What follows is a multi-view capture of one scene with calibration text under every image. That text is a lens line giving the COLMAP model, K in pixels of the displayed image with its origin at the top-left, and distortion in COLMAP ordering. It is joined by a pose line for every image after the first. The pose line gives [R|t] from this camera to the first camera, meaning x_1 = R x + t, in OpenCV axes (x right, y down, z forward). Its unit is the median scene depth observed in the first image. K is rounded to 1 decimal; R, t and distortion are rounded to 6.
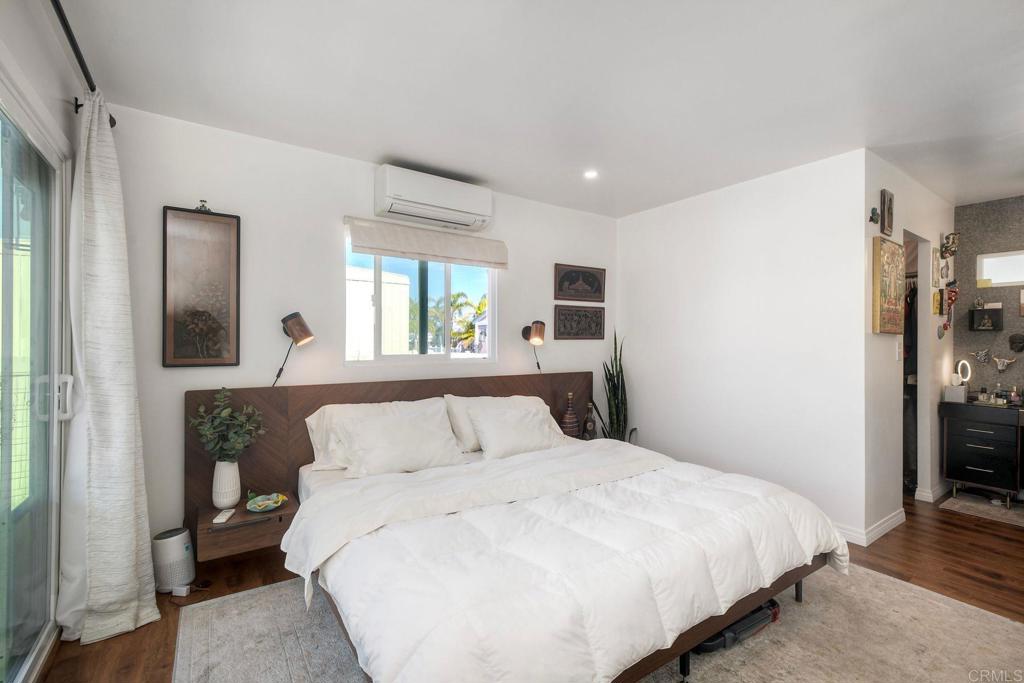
lens RADIAL K [[456.2, 0, 514.2], [0, 456.2, 342.5], [0, 0, 1]] dist [0.000973, -0.000054]
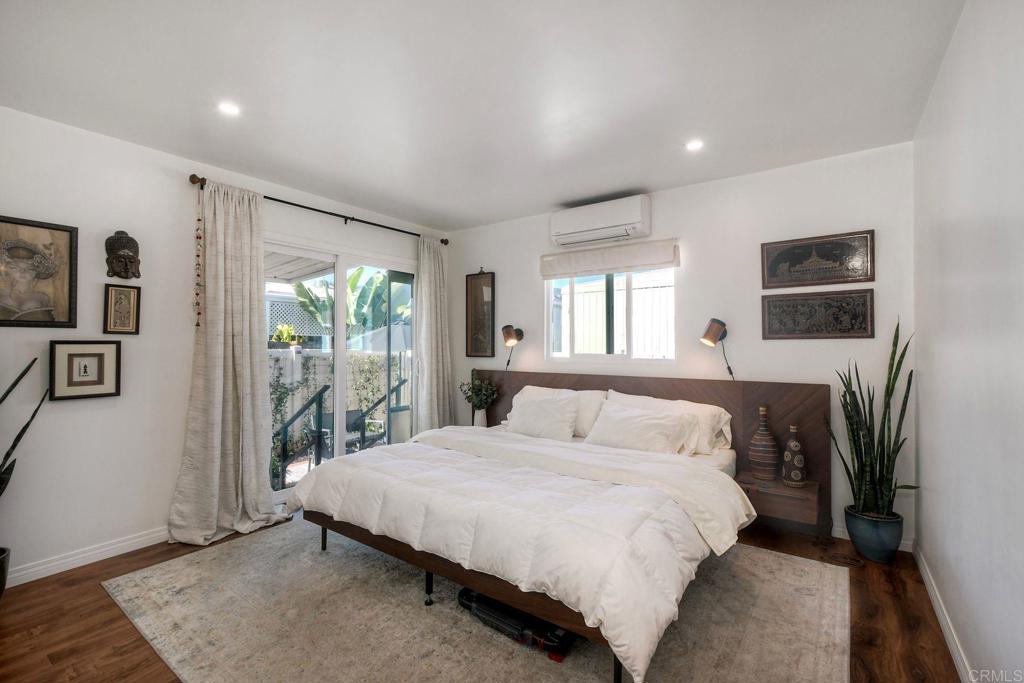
lens RADIAL K [[456.2, 0, 514.2], [0, 456.2, 342.5], [0, 0, 1]] dist [0.000973, -0.000054]
pose [[0.330940, -0.003798, -0.943644, 0.729031], [0.004815, 0.999986, -0.002336, -0.001594], [0.943640, -0.003771, 0.330953, 0.341211]]
